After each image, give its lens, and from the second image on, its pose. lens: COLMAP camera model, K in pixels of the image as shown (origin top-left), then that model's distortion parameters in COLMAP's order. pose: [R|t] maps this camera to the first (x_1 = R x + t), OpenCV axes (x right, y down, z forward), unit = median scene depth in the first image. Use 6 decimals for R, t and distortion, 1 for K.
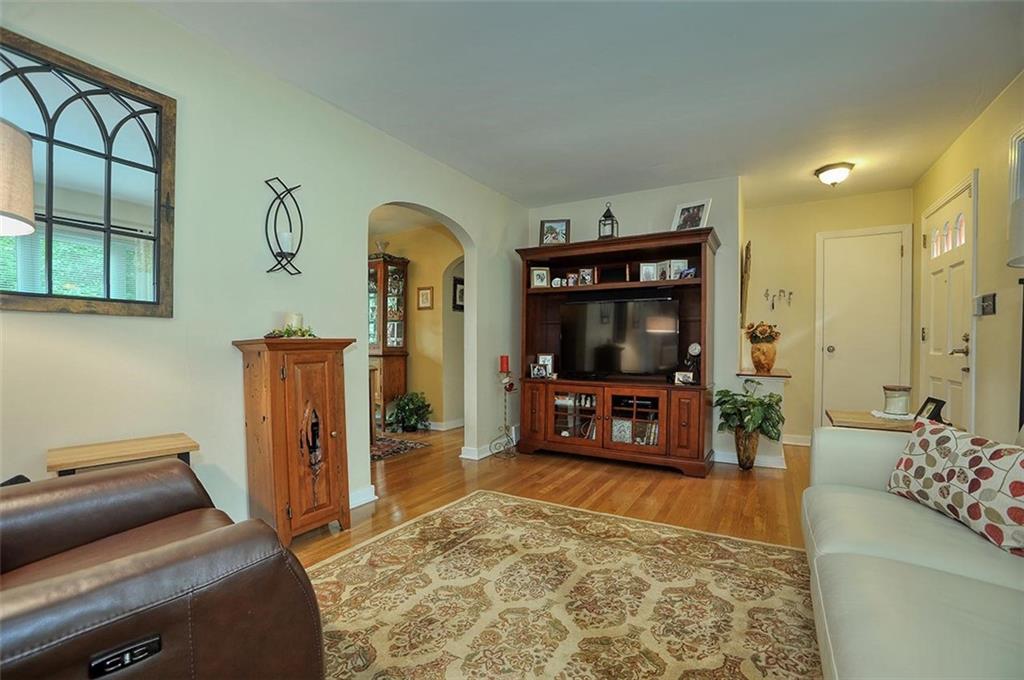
lens RADIAL K [[450.3, 0, 504.9], [0, 450.3, 347.7], [0, 0, 1]] dist [-0.062180, 0.021884]
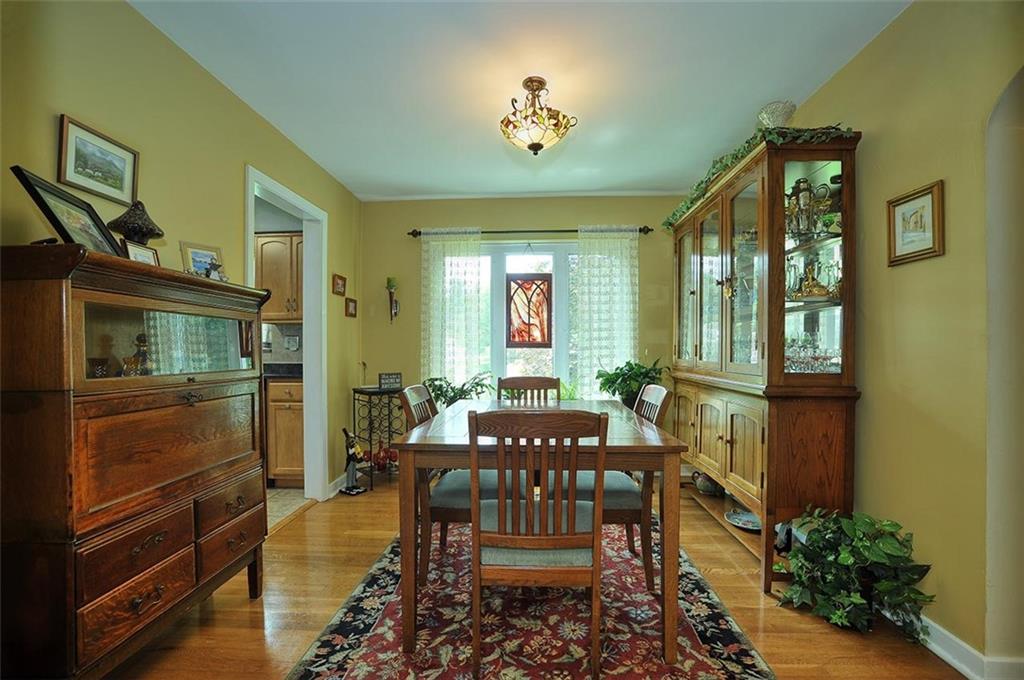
lens RADIAL K [[450.3, 0, 504.9], [0, 450.3, 347.7], [0, 0, 1]] dist [-0.062180, 0.021884]
pose [[0.452190, -0.000420, -0.891921, -0.066538], [-0.002004, 0.999997, -0.001486, -0.042998], [0.891919, 0.002460, 0.452188, 1.148862]]
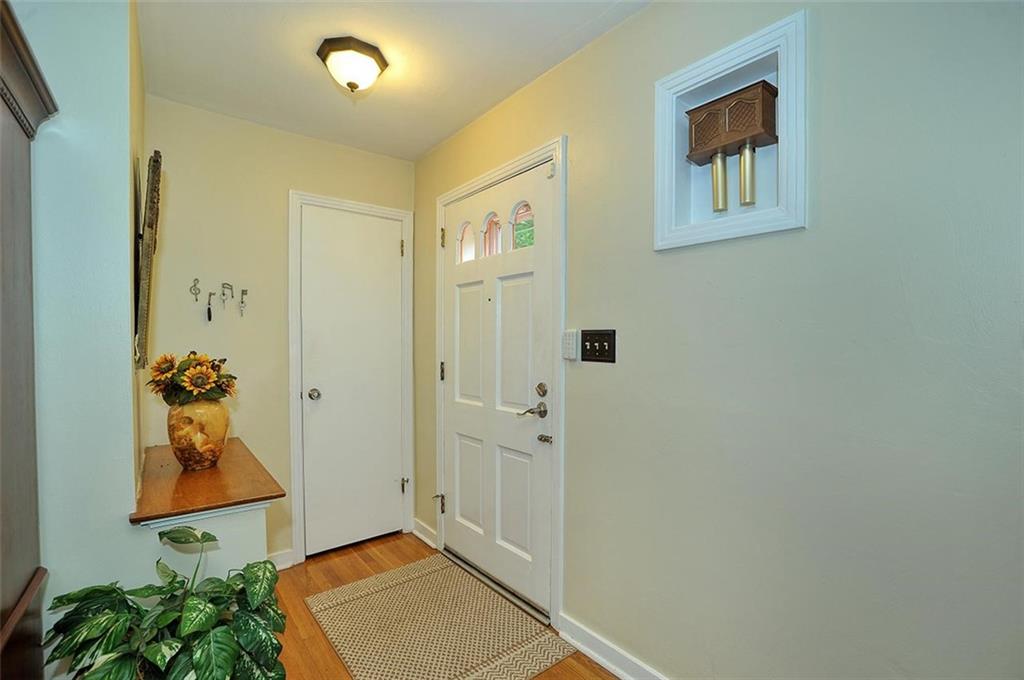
lens RADIAL K [[440.2, 0, 518.0], [0, 440.2, 356.5], [0, 0, 1]] dist [-0.059390, 0.019607]
pose [[0.326607, -0.033055, 0.944582, 0.418758], [0.003863, 0.999427, 0.033639, -0.097283], [-0.945152, -0.007338, 0.326547, 0.811599]]
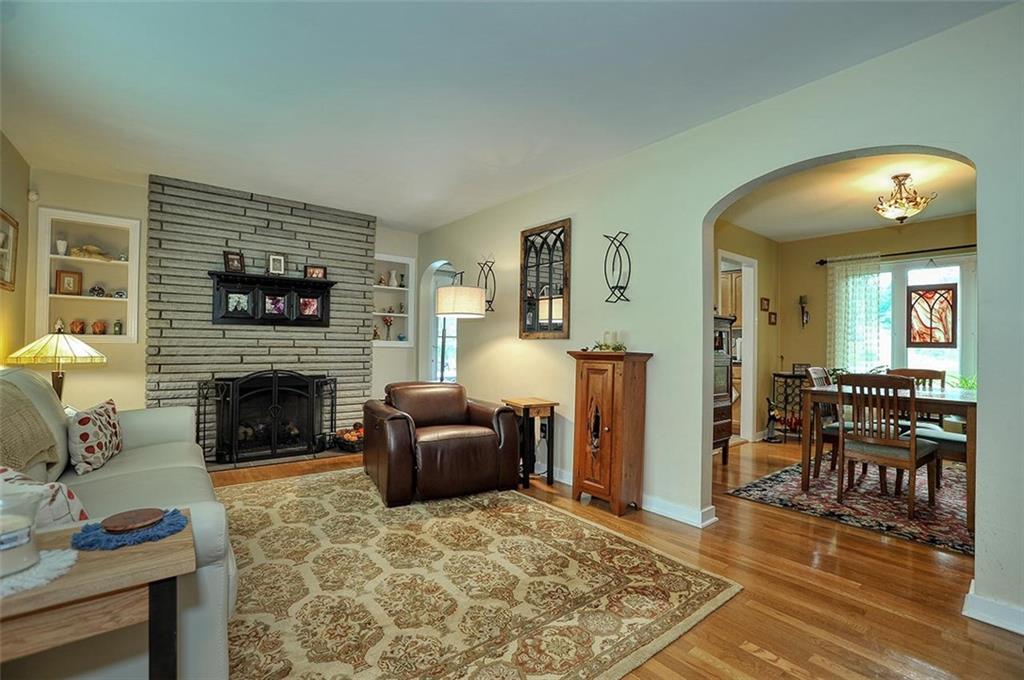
lens RADIAL K [[453.6, 0, 536.9], [0, 453.6, 339.6], [0, 0, 1]] dist [-0.027642, 0.000525]
pose [[-0.318271, -0.013511, -0.947903, 0.720519], [-0.017778, 0.999808, -0.008281, -0.035354], [0.947833, 0.014216, -0.318450, 0.996268]]
